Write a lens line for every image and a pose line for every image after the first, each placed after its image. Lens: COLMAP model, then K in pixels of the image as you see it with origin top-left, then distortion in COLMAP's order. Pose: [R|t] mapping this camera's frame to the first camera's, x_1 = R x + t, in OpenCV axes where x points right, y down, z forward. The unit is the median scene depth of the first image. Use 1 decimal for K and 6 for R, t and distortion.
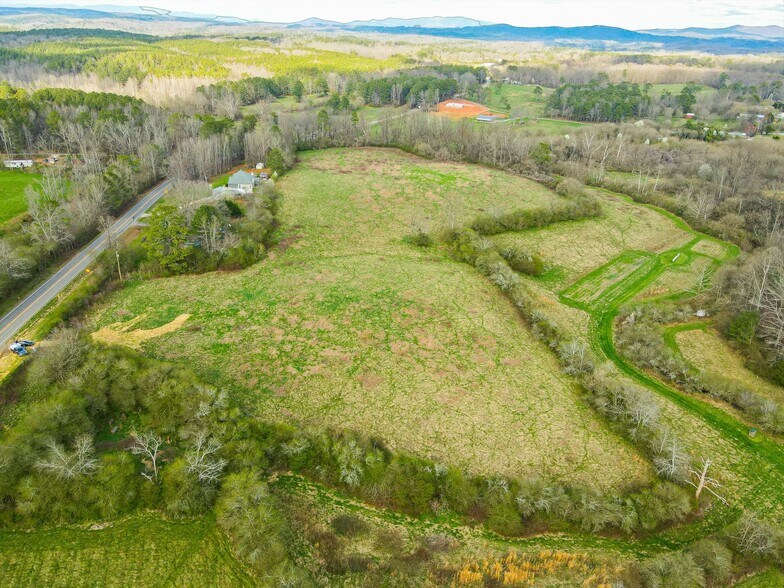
lens RADIAL K [[575.3, 0, 390.7], [0, 575.3, 292.2], [0, 0, 1]] dist [0.009801, 0.006234]
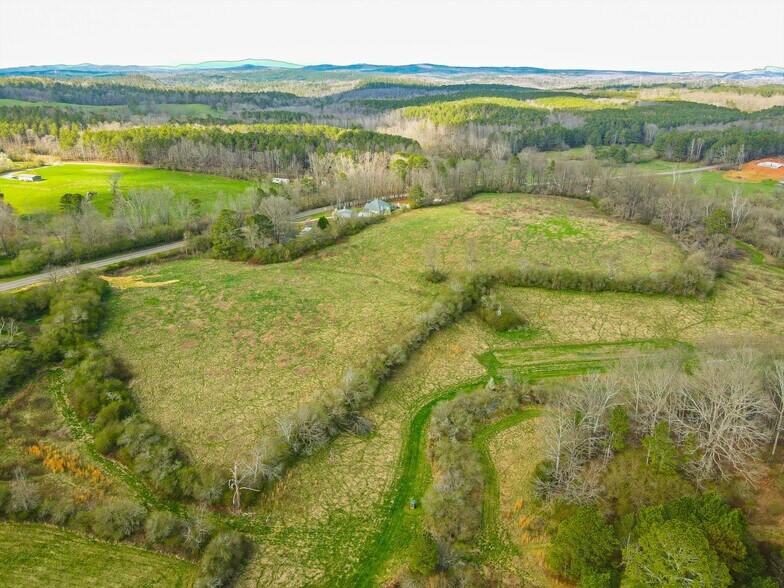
lens RADIAL K [[575.3, 0, 389.6], [0, 575.3, 295.1], [0, 0, 1]] dist [0.009801, 0.006234]
pose [[0.779505, 0.203168, -0.592533, 0.927464], [-0.245737, 0.969294, 0.009074, -0.068826], [0.576182, 0.138534, 0.805495, 0.165146]]
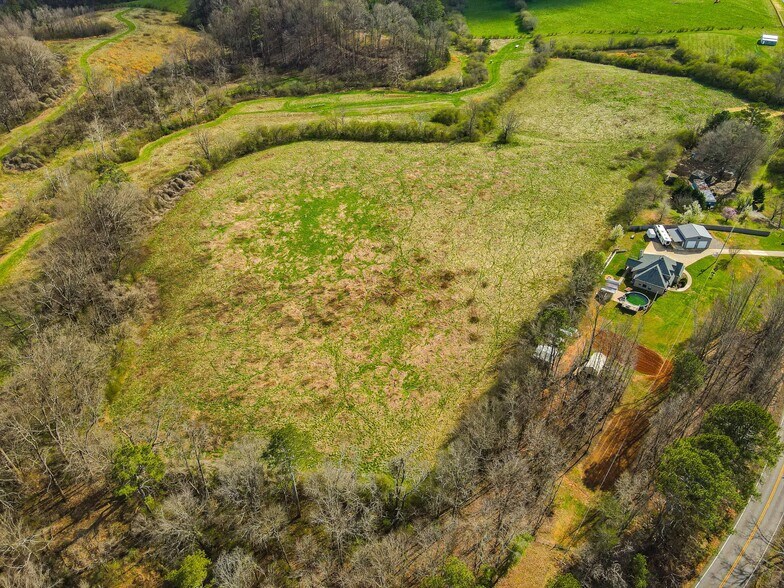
lens RADIAL K [[575.3, 0, 391.0], [0, 575.3, 298.5], [0, 0, 1]] dist [0.009801, 0.006234]
pose [[-0.785149, -0.408773, 0.465236, -0.608886], [0.239190, 0.492775, 0.836636, -1.346040], [-0.571252, 0.768165, -0.289128, 2.485375]]
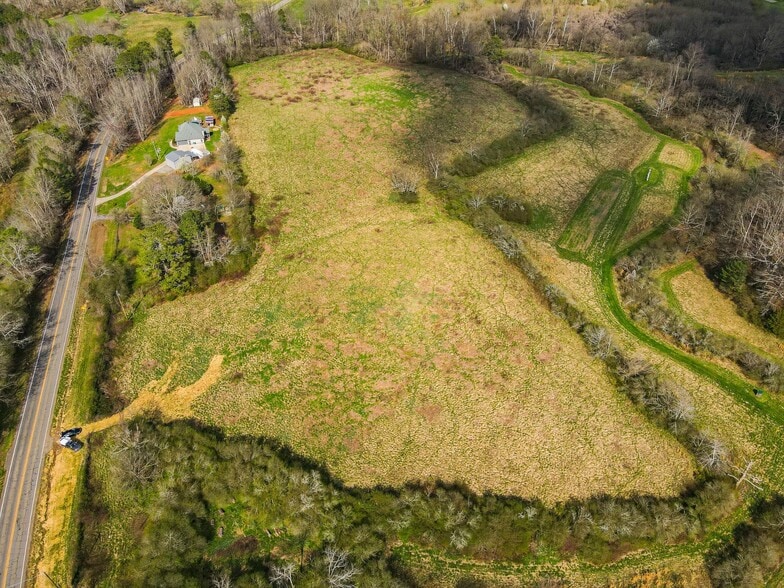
lens RADIAL K [[575.3, 0, 390.5], [0, 575.3, 291.6], [0, 0, 1]] dist [0.009801, 0.006234]
pose [[0.981678, -0.152901, 0.113706, -0.166443], [0.118393, 0.957016, 0.264769, -0.294817], [-0.149302, -0.246456, 0.957585, 0.052131]]
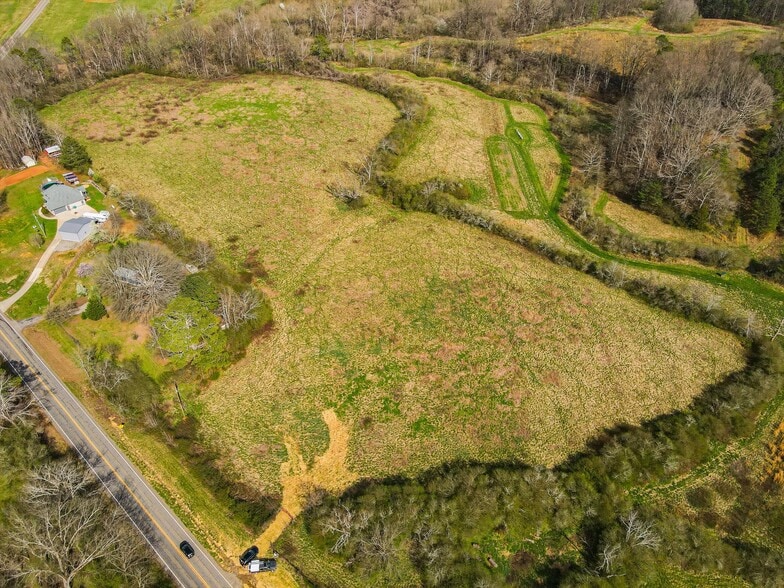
lens RADIAL K [[575.3, 0, 391.6], [0, 575.3, 292.9], [0, 0, 1]] dist [0.009801, 0.006234]
pose [[0.761894, -0.440962, 0.474416, -0.631477], [0.293029, 0.887883, 0.354679, -0.416191], [-0.577626, -0.131210, 0.805687, 0.258511]]
